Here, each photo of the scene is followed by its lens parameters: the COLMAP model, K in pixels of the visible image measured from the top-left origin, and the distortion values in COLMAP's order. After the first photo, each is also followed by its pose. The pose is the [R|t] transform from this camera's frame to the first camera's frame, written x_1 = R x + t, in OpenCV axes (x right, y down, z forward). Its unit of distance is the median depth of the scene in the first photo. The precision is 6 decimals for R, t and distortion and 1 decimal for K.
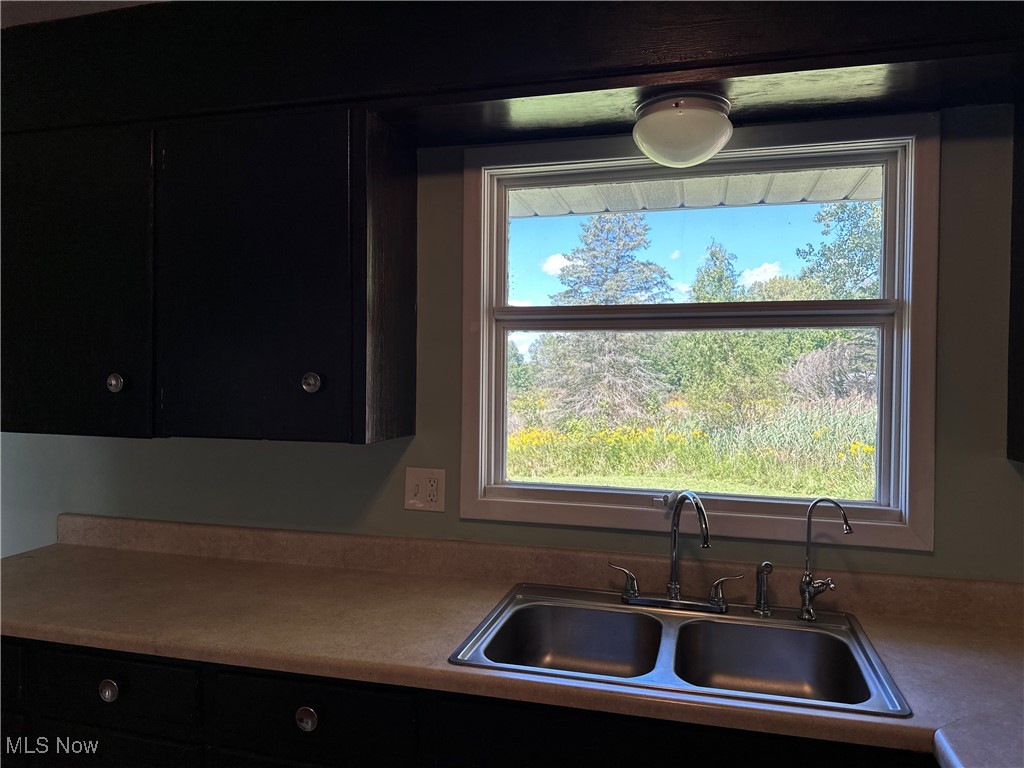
lens RADIAL K [[715.8, 0, 516.7], [0, 715.8, 399.5], [0, 0, 1]] dist [0.060566, -0.069350]
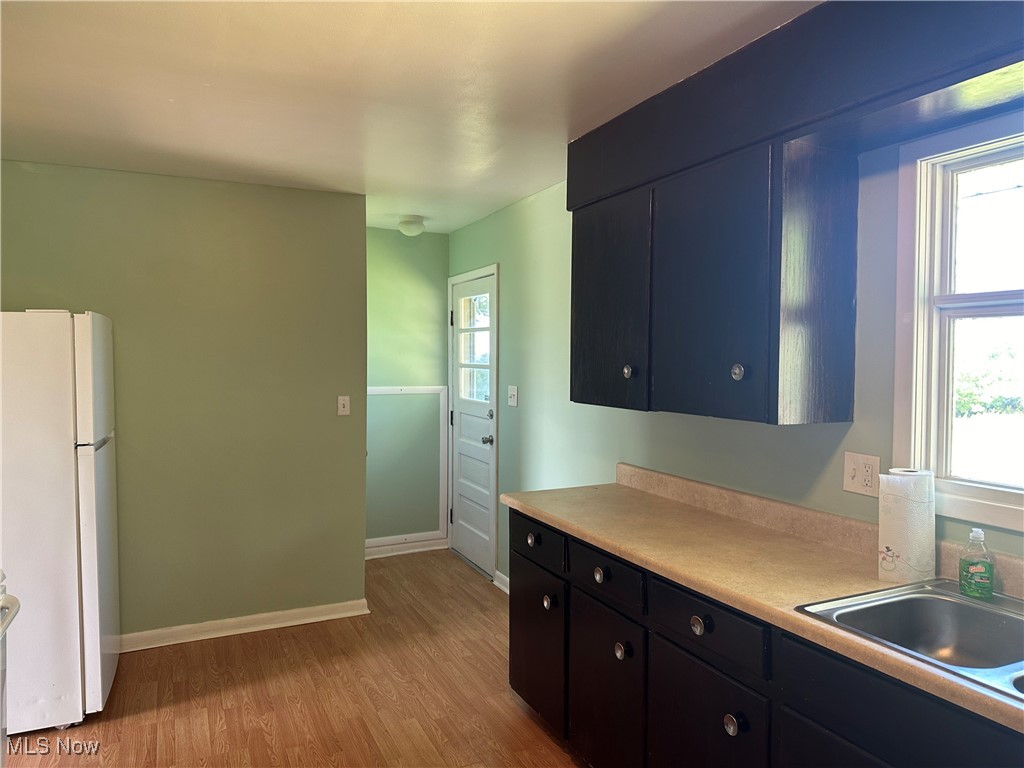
lens RADIAL K [[715.8, 0, 506.3], [0, 715.8, 383.3], [0, 0, 1]] dist [0.060566, -0.069350]
pose [[0.637634, 0.018972, -0.770106, 0.358267], [-0.024747, 0.999685, 0.004138, 0.001174], [0.769942, 0.016419, 0.637902, -0.085763]]
